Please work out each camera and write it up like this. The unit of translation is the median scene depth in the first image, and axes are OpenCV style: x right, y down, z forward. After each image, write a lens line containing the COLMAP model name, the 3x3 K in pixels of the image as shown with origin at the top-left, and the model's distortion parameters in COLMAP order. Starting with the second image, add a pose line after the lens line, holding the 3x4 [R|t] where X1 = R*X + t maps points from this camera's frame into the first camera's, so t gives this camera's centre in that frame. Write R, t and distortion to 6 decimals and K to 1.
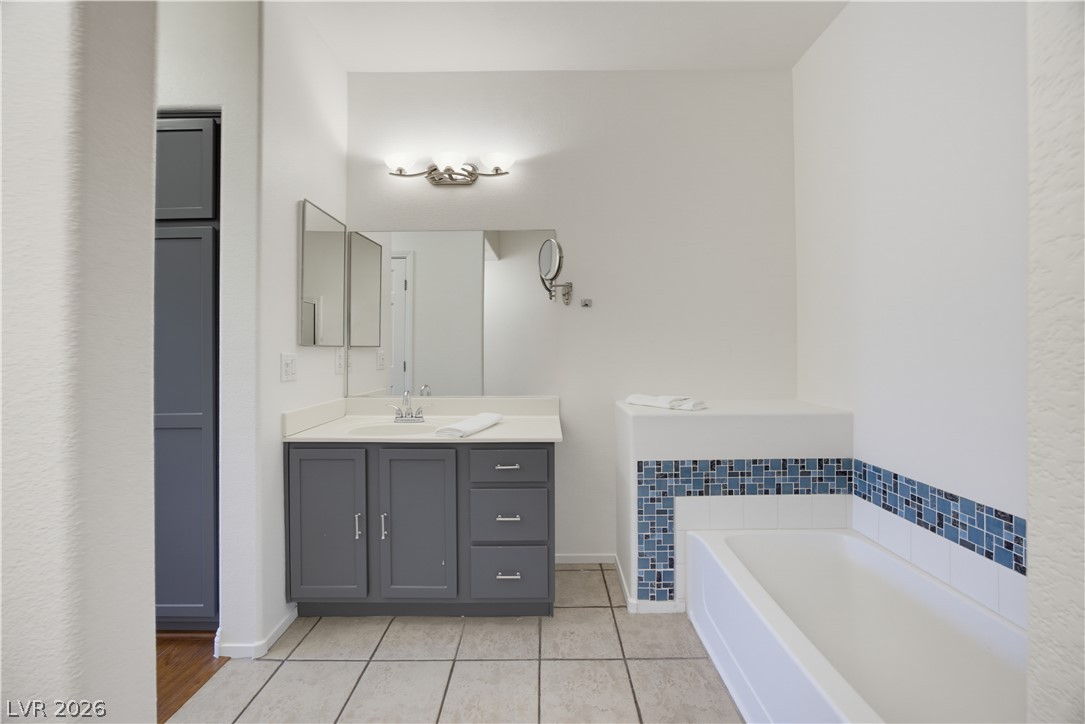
lens RADIAL K [[413.6, 0, 550.2], [0, 413.6, 345.6], [0, 0, 1]] dist [-0.019759, 0.000215]
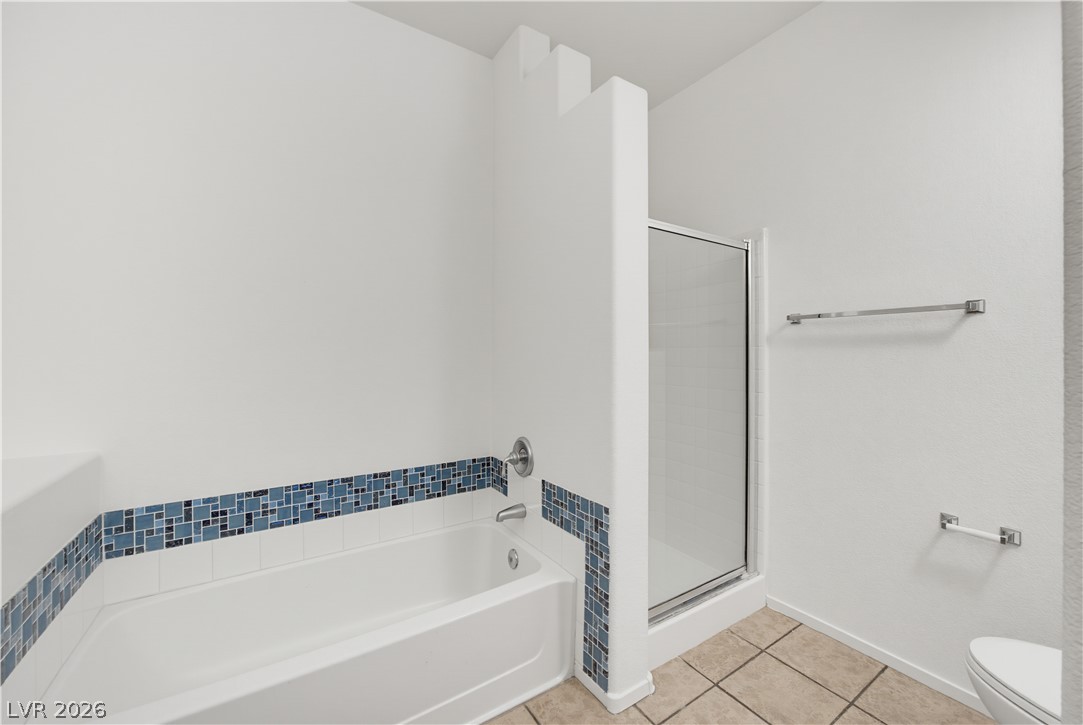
lens RADIAL K [[426.0, 0, 531.9], [0, 426.0, 358.0], [0, 0, 1]] dist [-0.014527, 0.007215]
pose [[-0.526888, 0.006336, 0.849911, -0.392828], [0.003148, 0.999980, -0.005503, -0.009544], [-0.849929, -0.000224, -0.526898, 0.799517]]
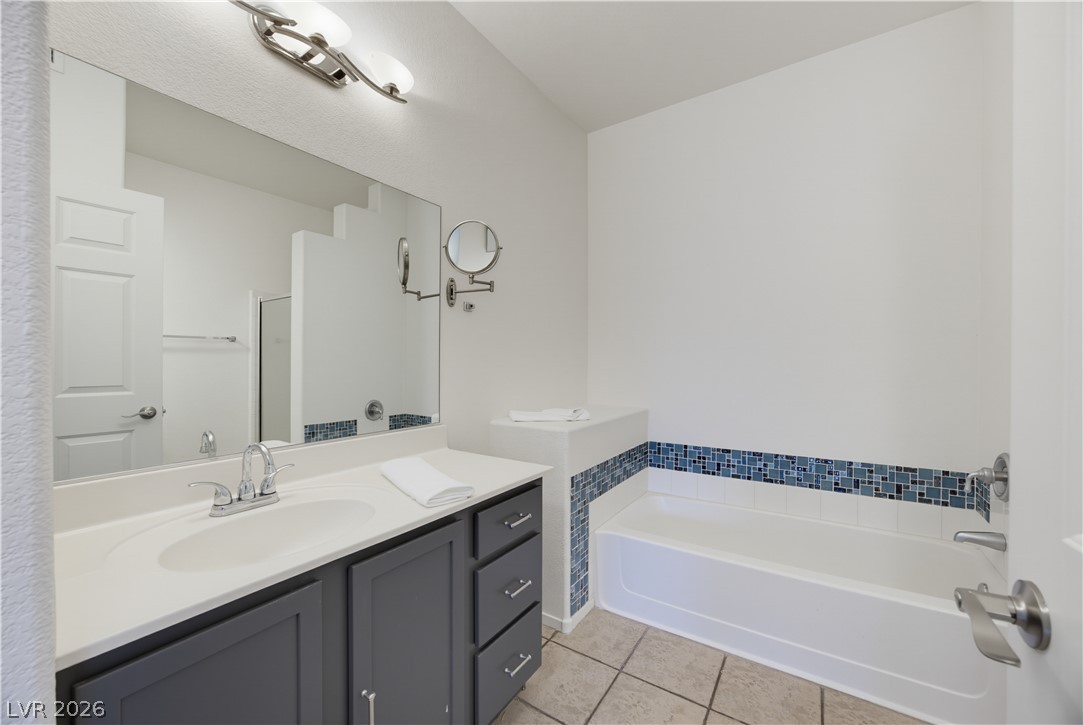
lens RADIAL K [[414.8, 0, 544.8], [0, 414.8, 365.4], [0, 0, 1]] dist [-0.040624, 0.020288]
pose [[0.551296, 0.001690, 0.834308, -0.699323], [-0.008816, 0.999954, 0.003800, 0.013762], [-0.834263, -0.009450, 0.551285, 0.562661]]
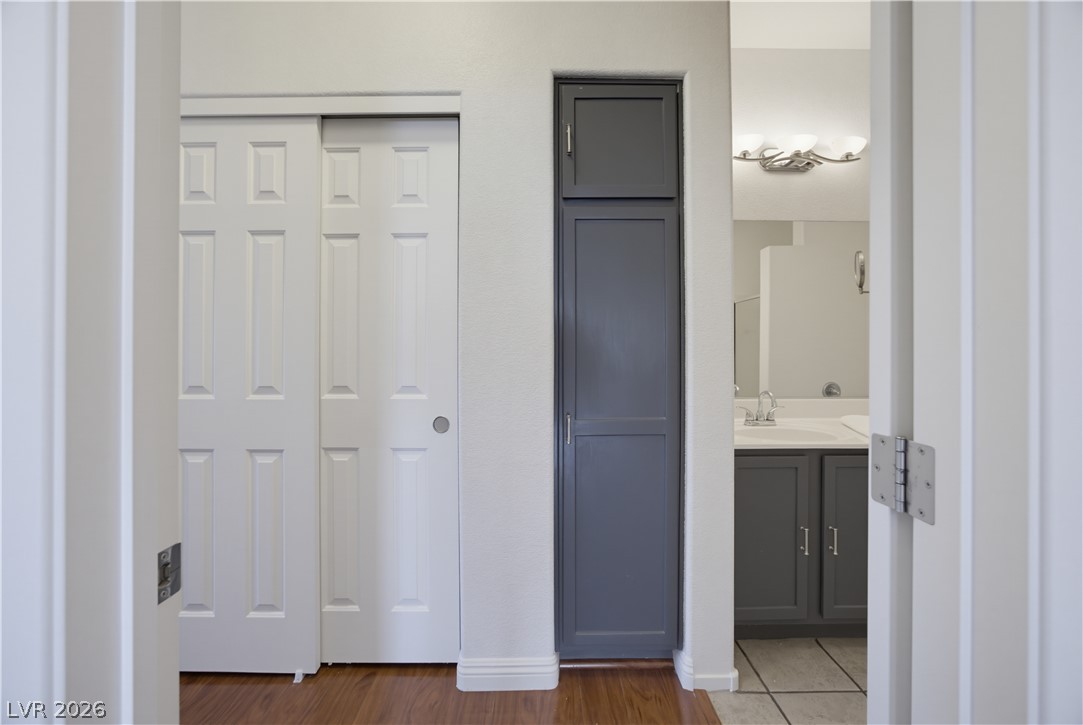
lens RADIAL K [[421.9, 0, 547.2], [0, 421.9, 345.8], [0, 0, 1]] dist [-0.010792, -0.000031]
pose [[0.999931, 0.008903, 0.007637, -1.057894], [-0.008896, 0.999960, -0.000986, 0.014310], [-0.007645, 0.000918, 0.999970, 0.074317]]
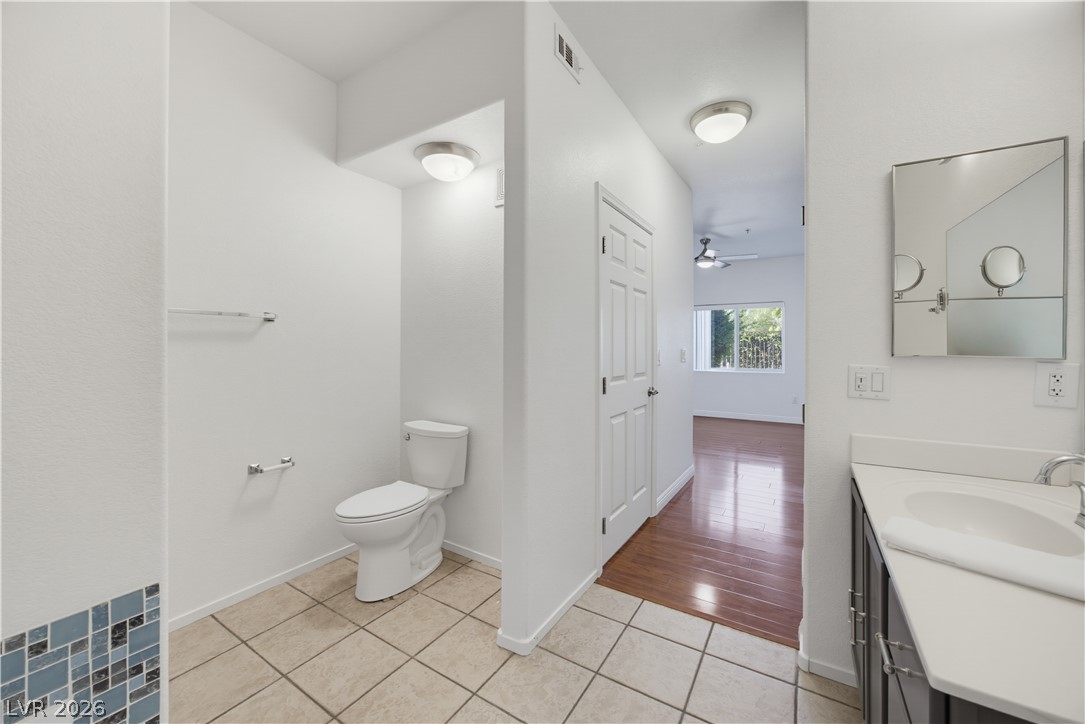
lens RADIAL K [[420.4, 0, 542.8], [0, 420.4, 344.5], [0, 0, 1]] dist [-0.016250, 0.006606]
pose [[-0.537725, 0.000655, -0.843120, 0.466927], [0.004771, 0.999986, -0.002266, -0.024616], [0.843107, -0.005241, -0.537721, 0.951246]]
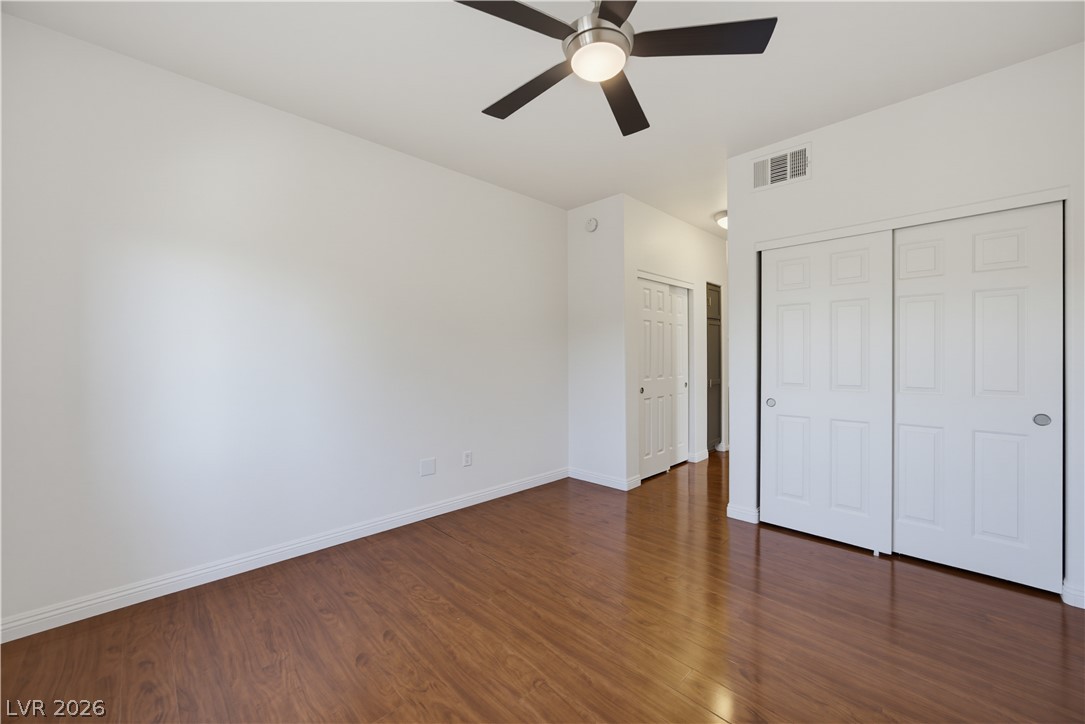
lens RADIAL K [[426.8, 0, 532.9], [0, 426.8, 357.4], [0, 0, 1]] dist [-0.014527, 0.007215]
pose [[0.723835, 0.004472, 0.689959, -4.062093], [-0.005876, 0.999983, -0.000317, 0.002768], [-0.689948, -0.003825, 0.723849, -0.411916]]
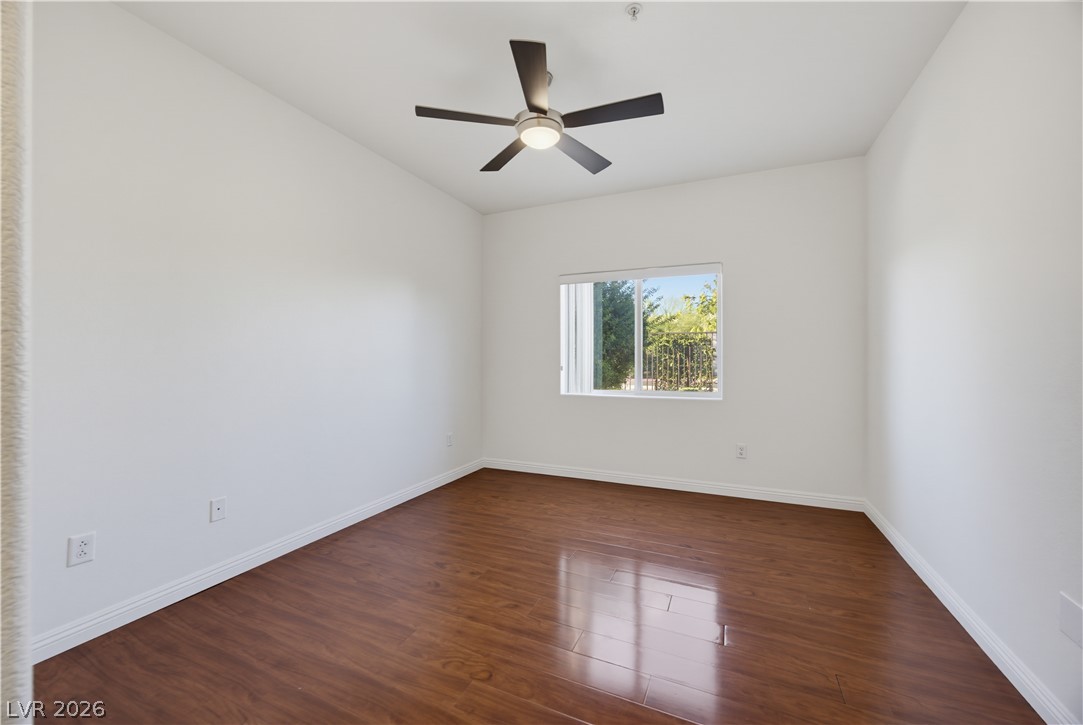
lens RADIAL K [[426.0, 0, 531.9], [0, 426.0, 358.0], [0, 0, 1]] dist [-0.014527, 0.007215]
pose [[-0.427263, 0.010102, -0.904071, -1.984747], [0.010800, 0.999923, 0.006069, 0.026060], [0.904063, -0.007171, -0.427340, 0.781401]]
